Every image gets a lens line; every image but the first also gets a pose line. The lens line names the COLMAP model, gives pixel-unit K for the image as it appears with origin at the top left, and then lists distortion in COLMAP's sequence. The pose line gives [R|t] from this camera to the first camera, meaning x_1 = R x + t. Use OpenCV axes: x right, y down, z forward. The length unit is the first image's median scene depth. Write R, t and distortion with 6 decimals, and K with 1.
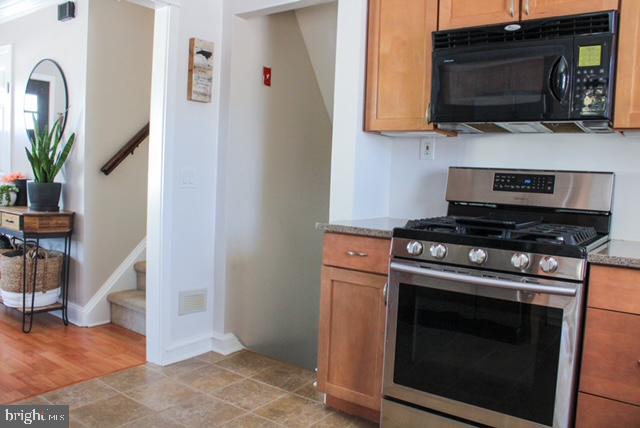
lens RADIAL K [[543.5, 0, 320.0], [0, 543.5, 214.0], [0, 0, 1]] dist [-0.169091, 0.154197]
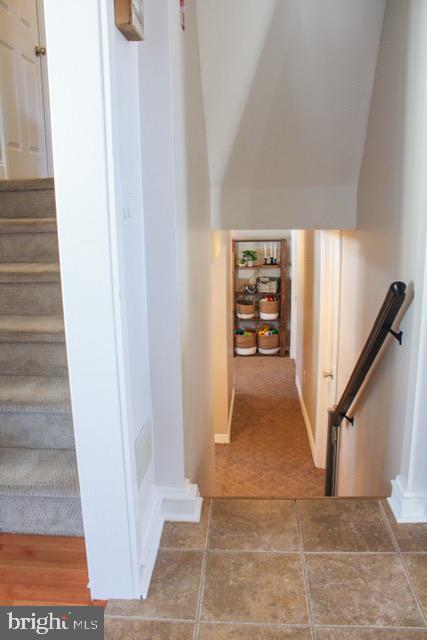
lens RADIAL K [[543.5, 0, 213.5], [0, 543.5, 320.0], [0, 0, 1]] dist [-0.169091, 0.154197]
pose [[0.837294, -0.175753, 0.517734, -0.466119], [0.093389, 0.978983, 0.181300, -0.046812], [-0.538717, -0.103451, 0.836111, 0.614940]]
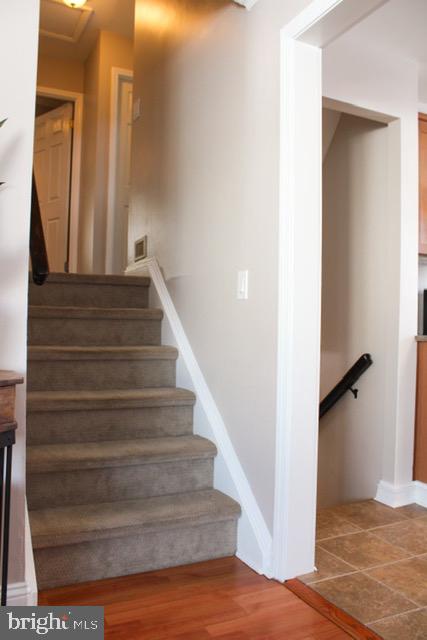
lens RADIAL K [[543.5, 0, 213.5], [0, 543.5, 320.0], [0, 0, 1]] dist [-0.169091, 0.154197]
pose [[0.436728, -0.025875, 0.899222, -0.977466], [0.062877, 0.998020, -0.001820, -0.034814], [-0.897394, 0.057335, 0.437490, 0.844844]]
